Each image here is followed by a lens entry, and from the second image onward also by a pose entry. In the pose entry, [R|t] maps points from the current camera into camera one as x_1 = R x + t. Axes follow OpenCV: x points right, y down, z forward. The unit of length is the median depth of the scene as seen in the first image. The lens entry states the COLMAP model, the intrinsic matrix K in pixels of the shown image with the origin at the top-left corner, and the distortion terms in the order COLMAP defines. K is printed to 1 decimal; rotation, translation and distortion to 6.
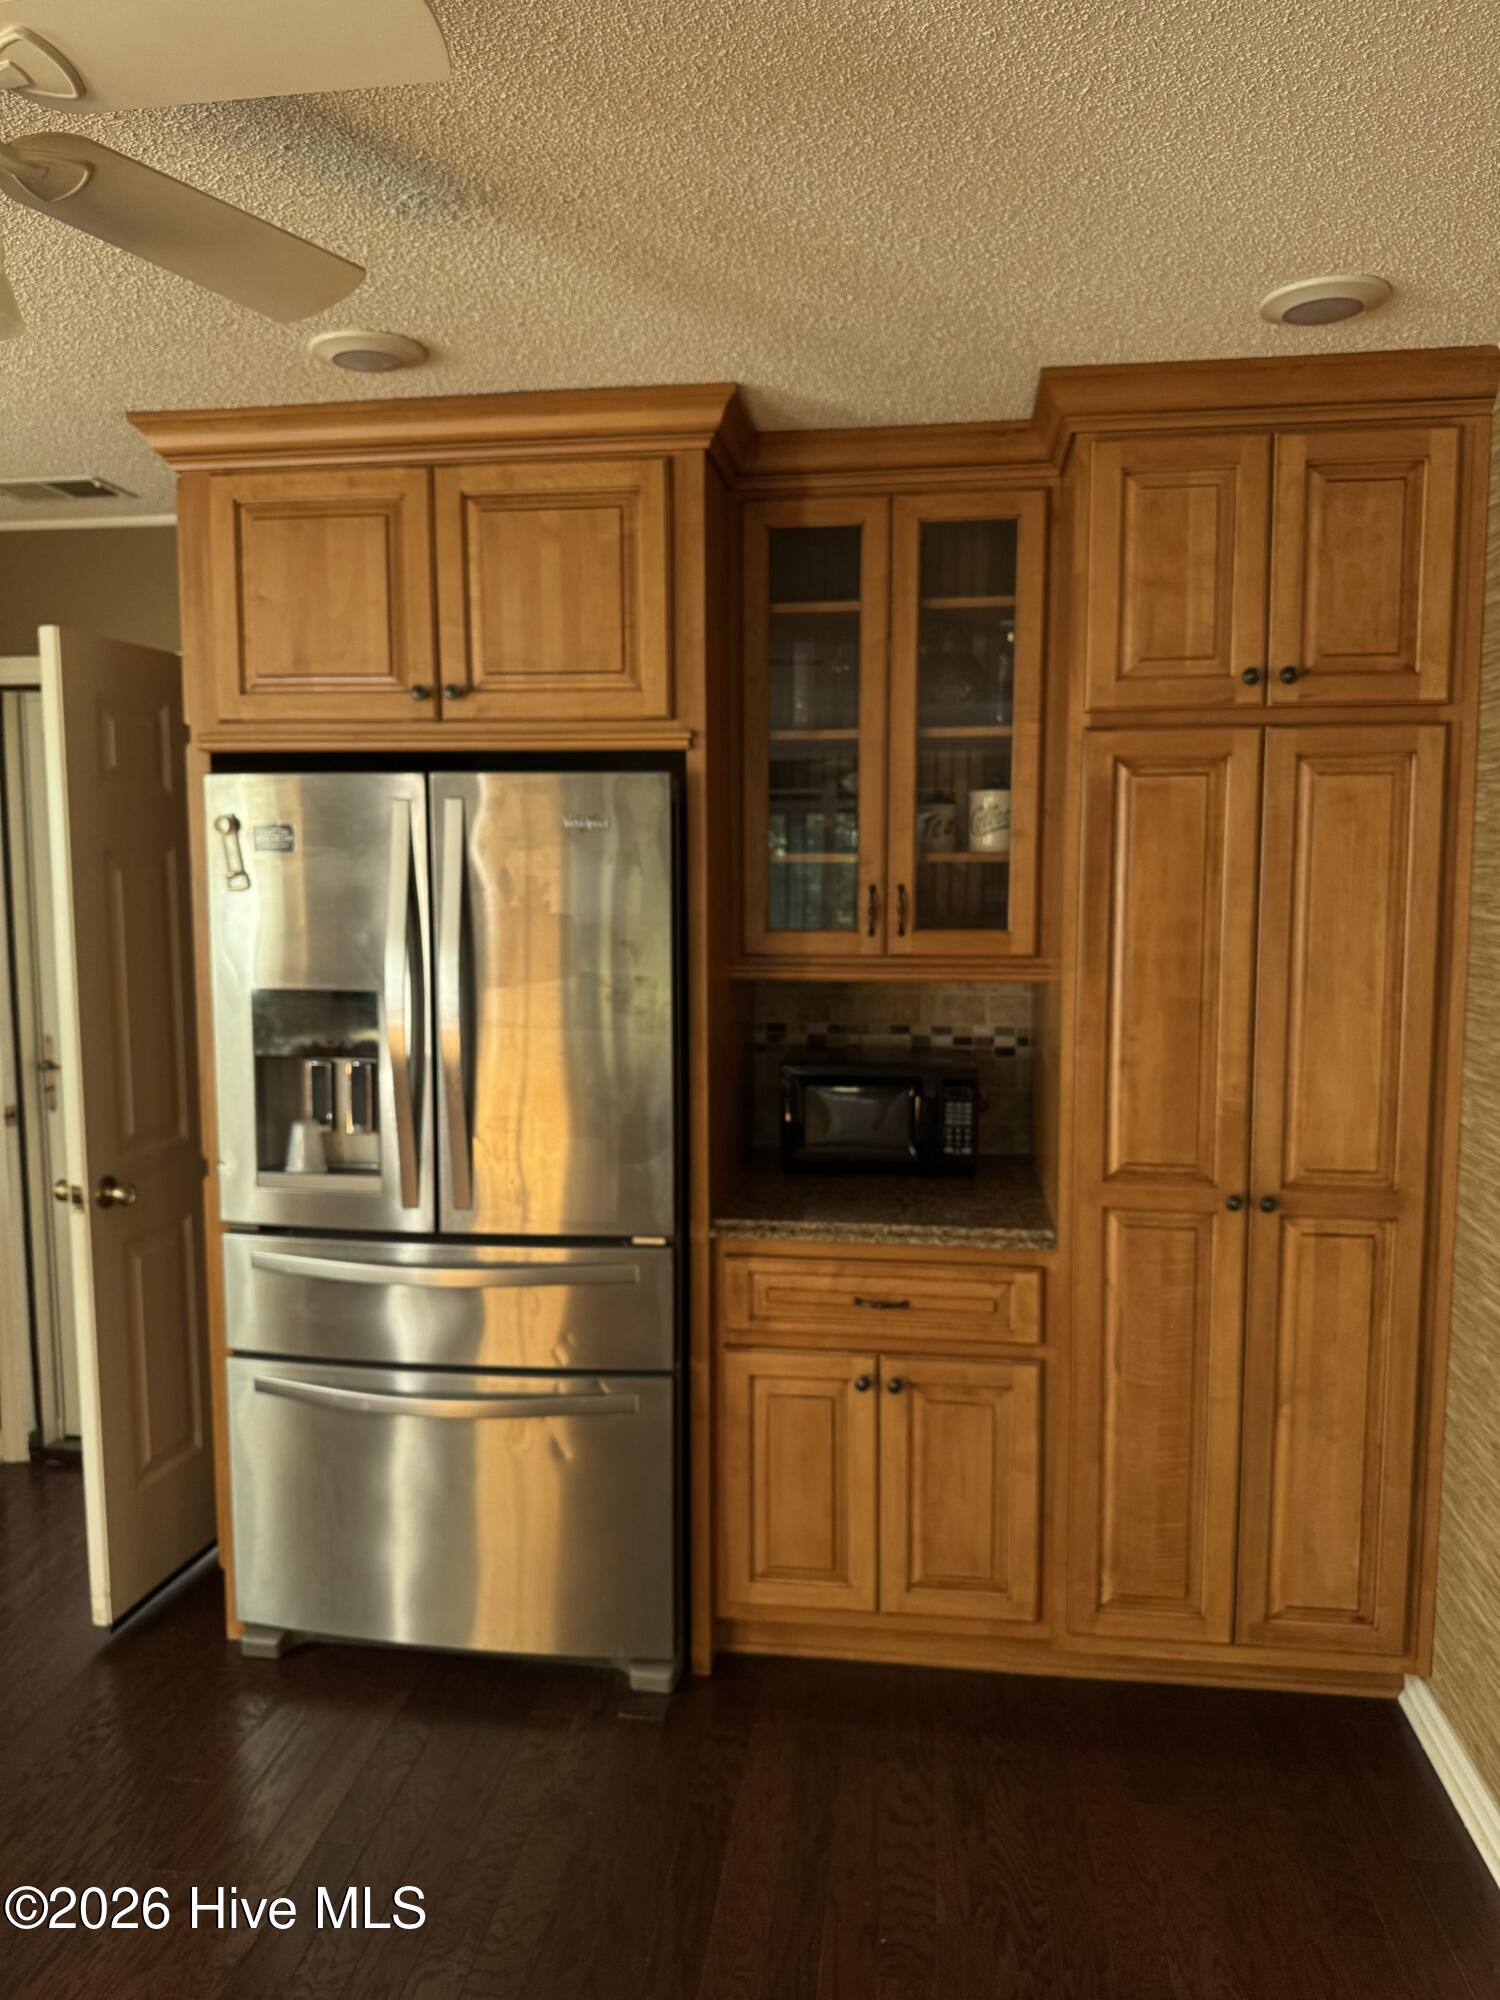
lens RADIAL K [[1404.3, 0, 750.0], [0, 1404.3, 1000.0], [0, 0, 1]] dist [0.123227, -0.240490]
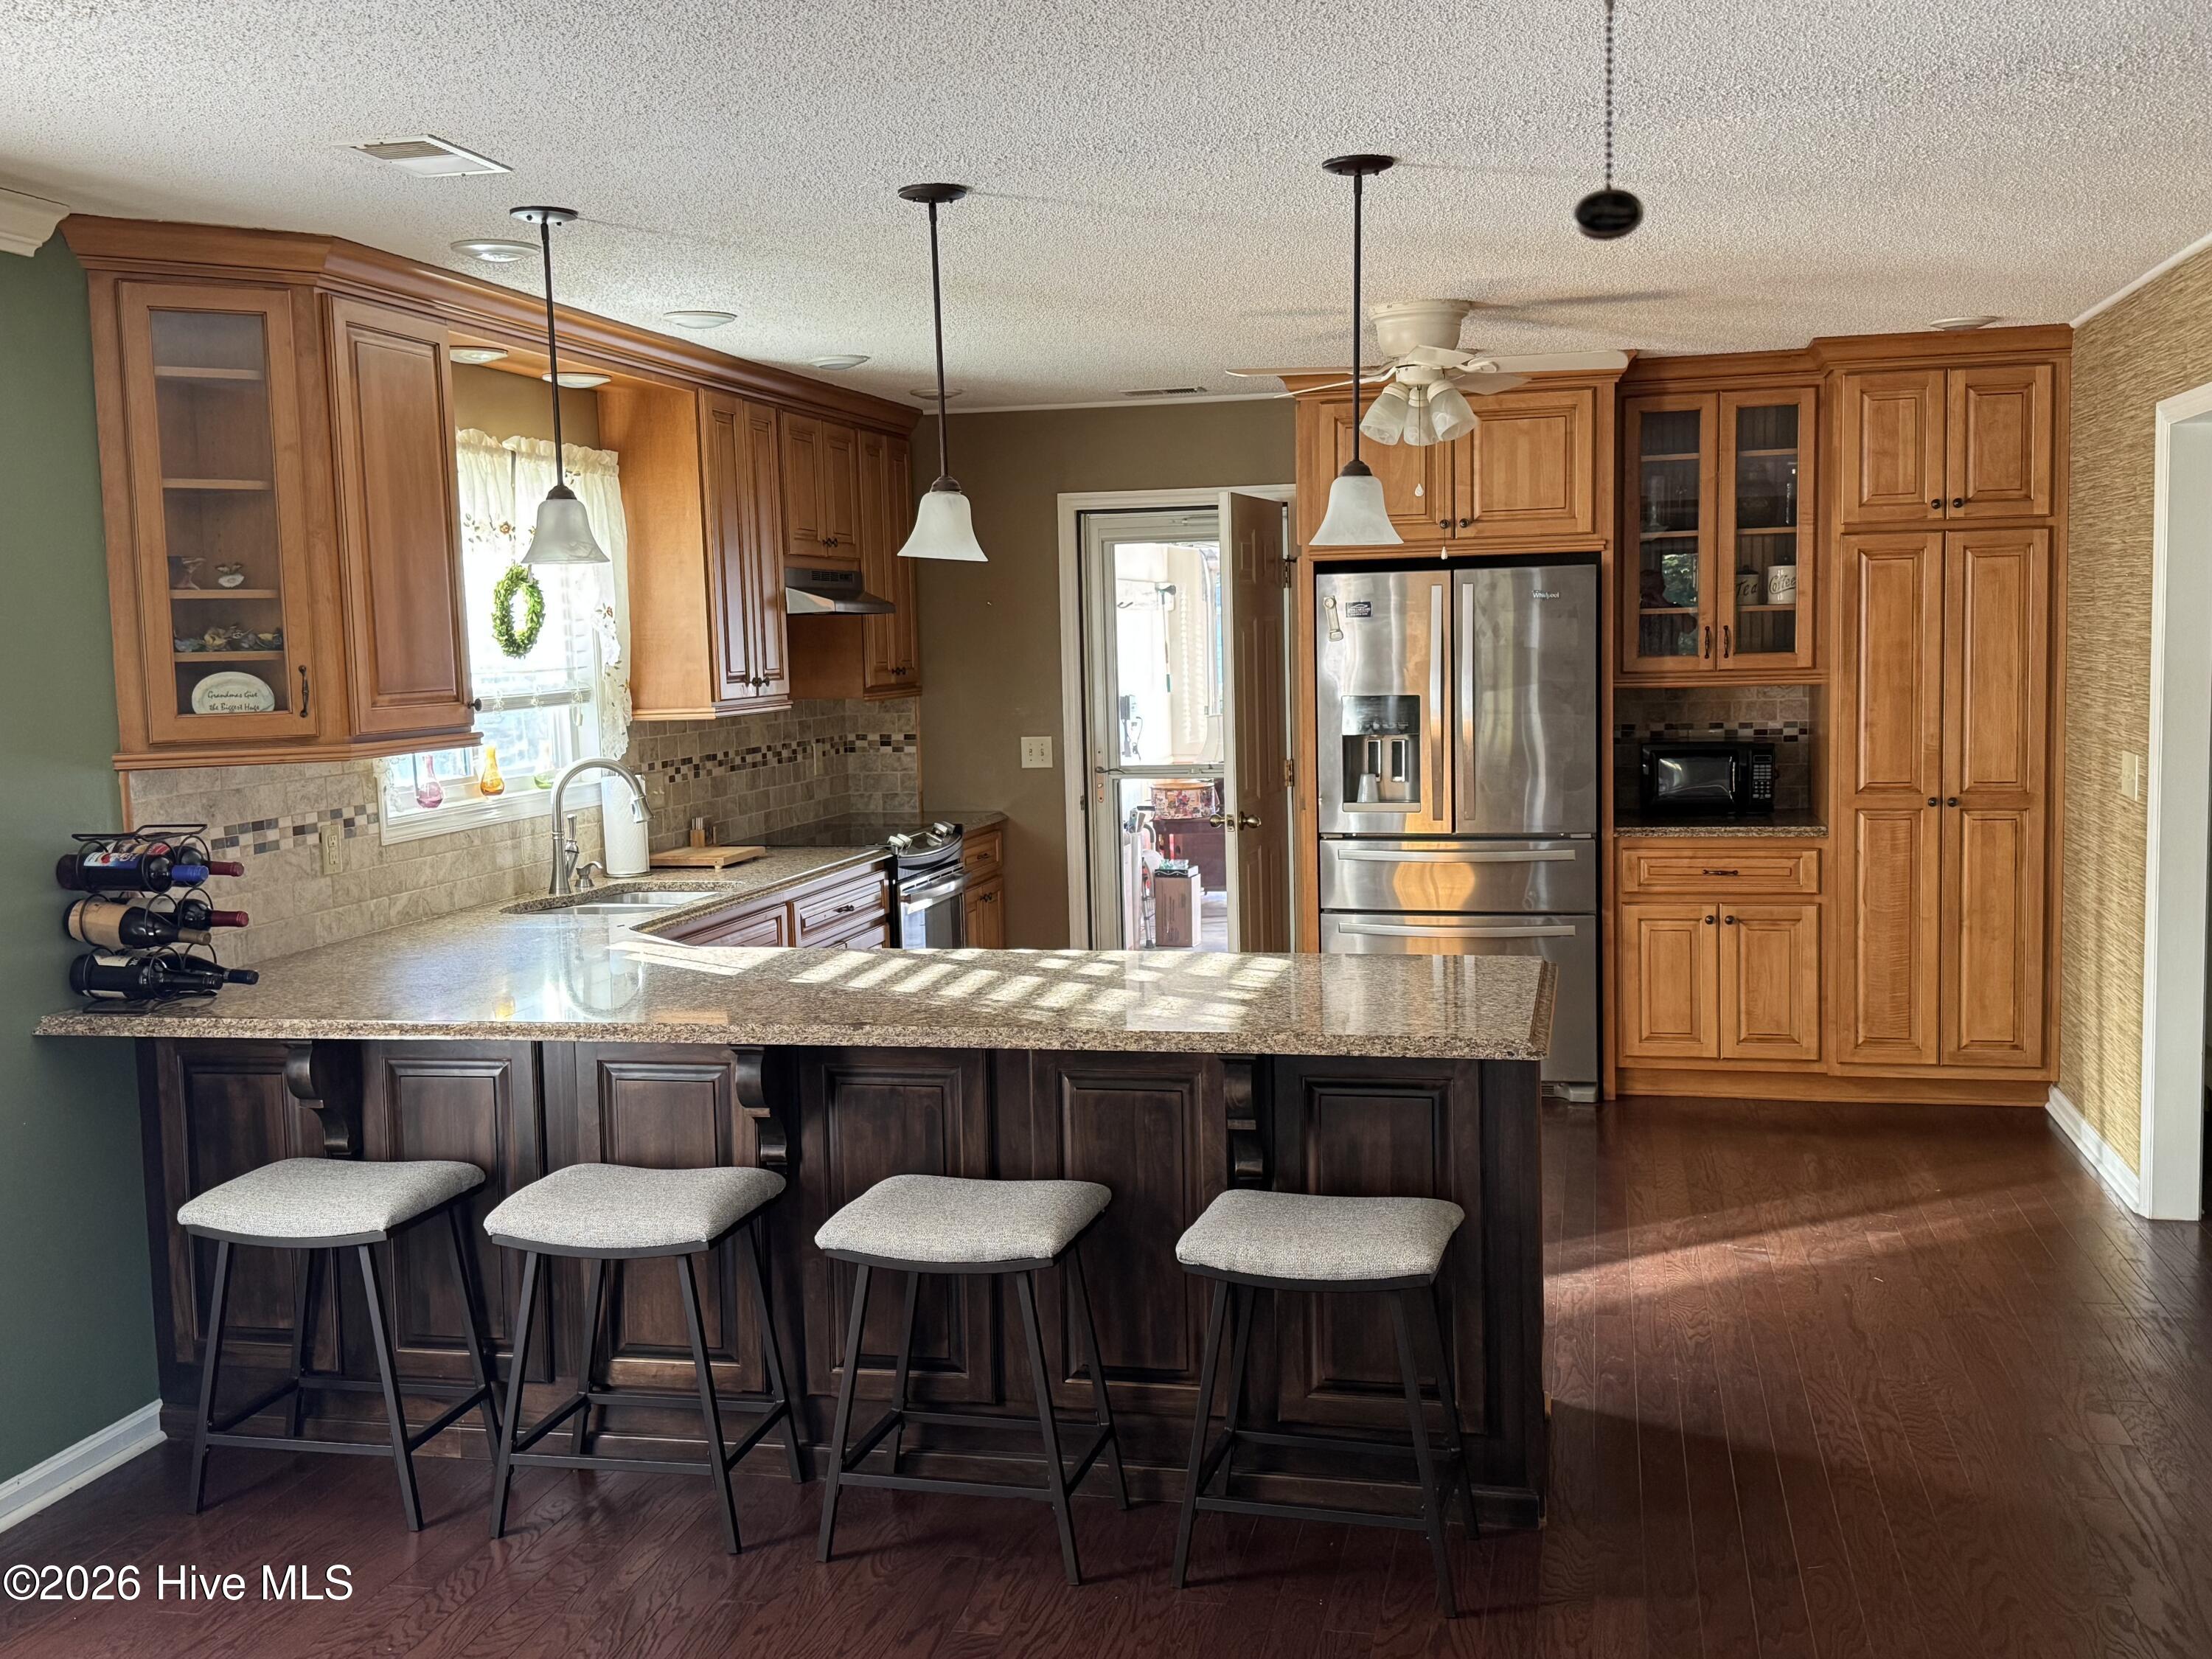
lens RADIAL K [[2228.3, 0, 1106.0], [0, 2228.3, 829.5], [0, 0, 1]] dist [0.228980, -0.551630]
pose [[0.995350, -0.013422, -0.095380, -0.392022], [0.012993, 0.999902, -0.005118, 0.171410], [0.095440, 0.003855, 0.995428, -1.819848]]
